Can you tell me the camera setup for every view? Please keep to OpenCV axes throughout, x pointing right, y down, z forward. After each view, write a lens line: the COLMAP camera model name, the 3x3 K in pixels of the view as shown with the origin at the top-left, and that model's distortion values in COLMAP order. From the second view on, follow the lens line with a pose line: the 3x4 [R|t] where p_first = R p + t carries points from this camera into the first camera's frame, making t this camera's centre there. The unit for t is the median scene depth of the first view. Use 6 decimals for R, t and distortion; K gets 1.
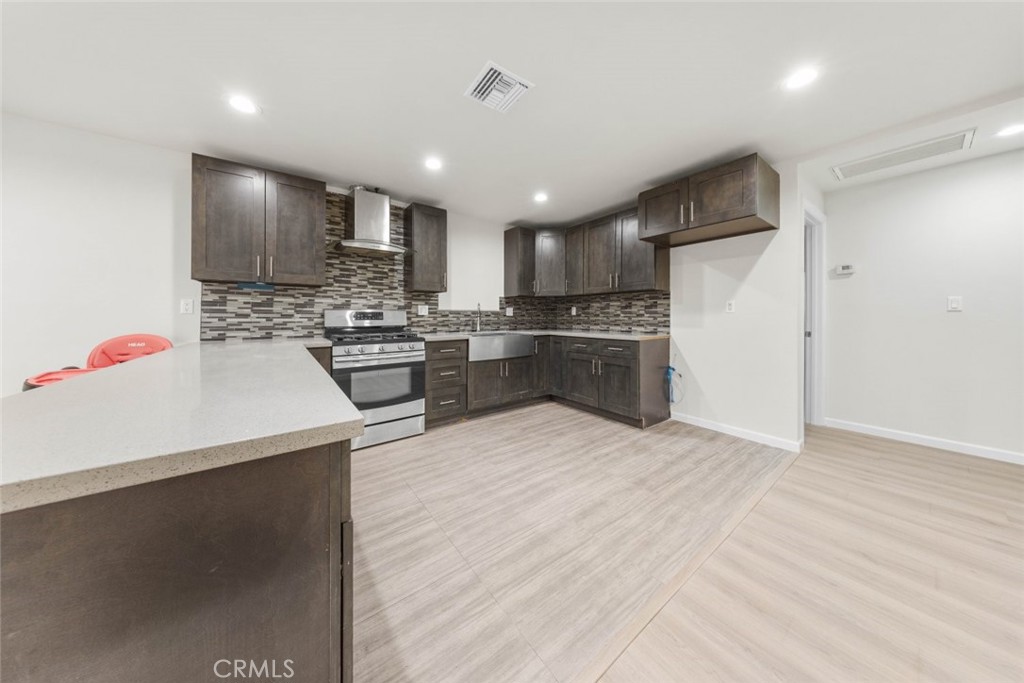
lens RADIAL K [[307.1, 0, 510.0], [0, 307.1, 318.9], [0, 0, 1]] dist [0.008969, -0.000063]
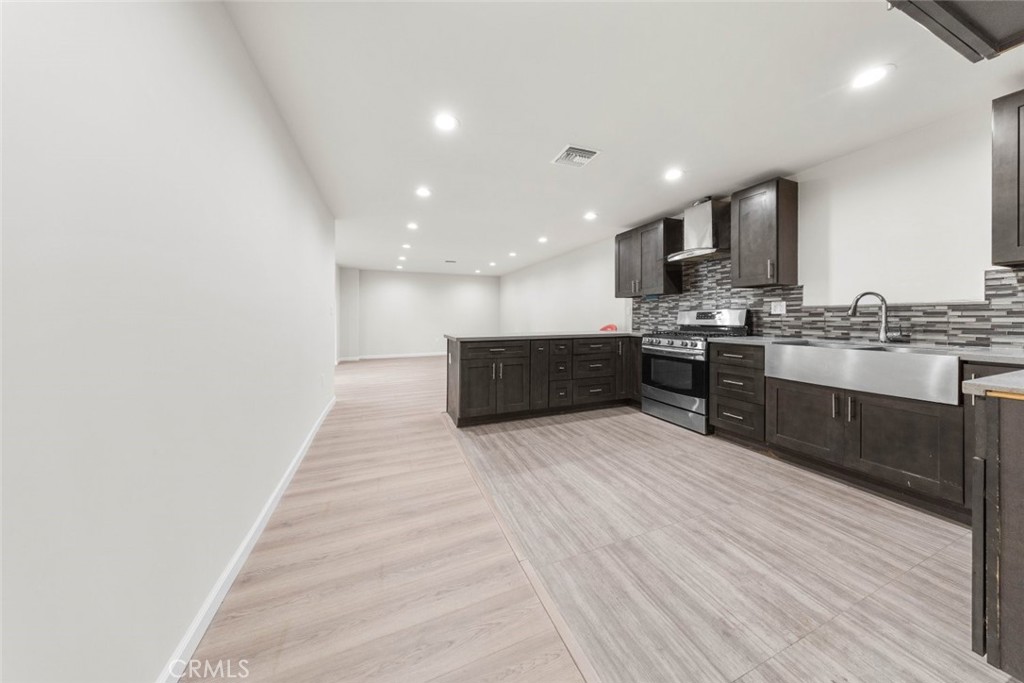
lens RADIAL K [[307.1, 0, 500.4], [0, 307.1, 315.9], [0, 0, 1]] dist [0.008969, -0.000063]
pose [[-0.275719, -0.001841, -0.961237, 0.777845], [-0.003263, 0.999994, -0.000979, -0.004746], [0.961233, 0.002867, -0.275723, 0.586016]]
